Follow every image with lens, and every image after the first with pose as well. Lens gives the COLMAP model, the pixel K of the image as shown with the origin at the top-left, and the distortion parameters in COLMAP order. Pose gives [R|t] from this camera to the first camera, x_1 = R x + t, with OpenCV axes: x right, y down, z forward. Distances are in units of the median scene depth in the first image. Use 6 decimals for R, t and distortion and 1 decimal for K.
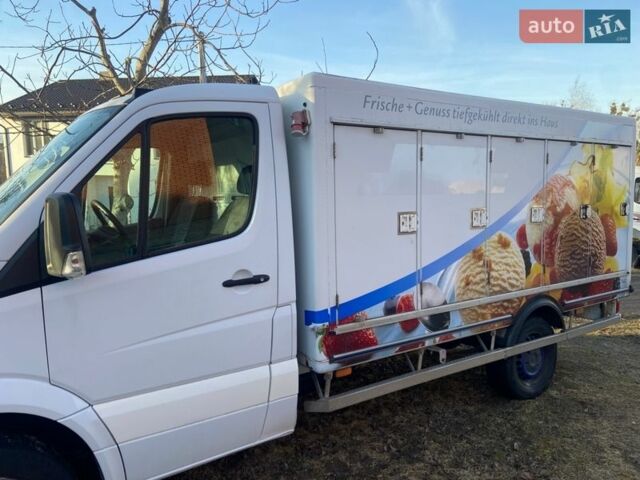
lens RADIAL K [[464.7, 0, 320.0], [0, 464.7, 240.0], [0, 0, 1]] dist [0.083389, -0.128482]
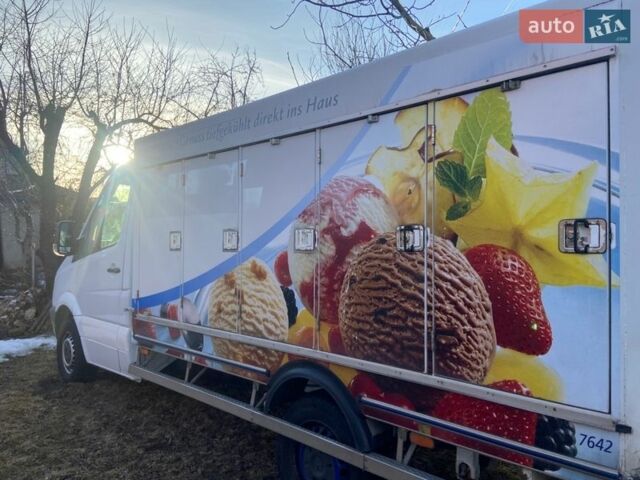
lens RADIAL K [[464.7, 0, 320.0], [0, 464.7, 240.0], [0, 0, 1]] dist [0.083389, -0.128482]
pose [[0.263236, 0.004718, -0.964720, 1.165090], [-0.102385, 0.994477, -0.023074, -0.040726], [0.959283, 0.104847, 0.262266, 0.871353]]
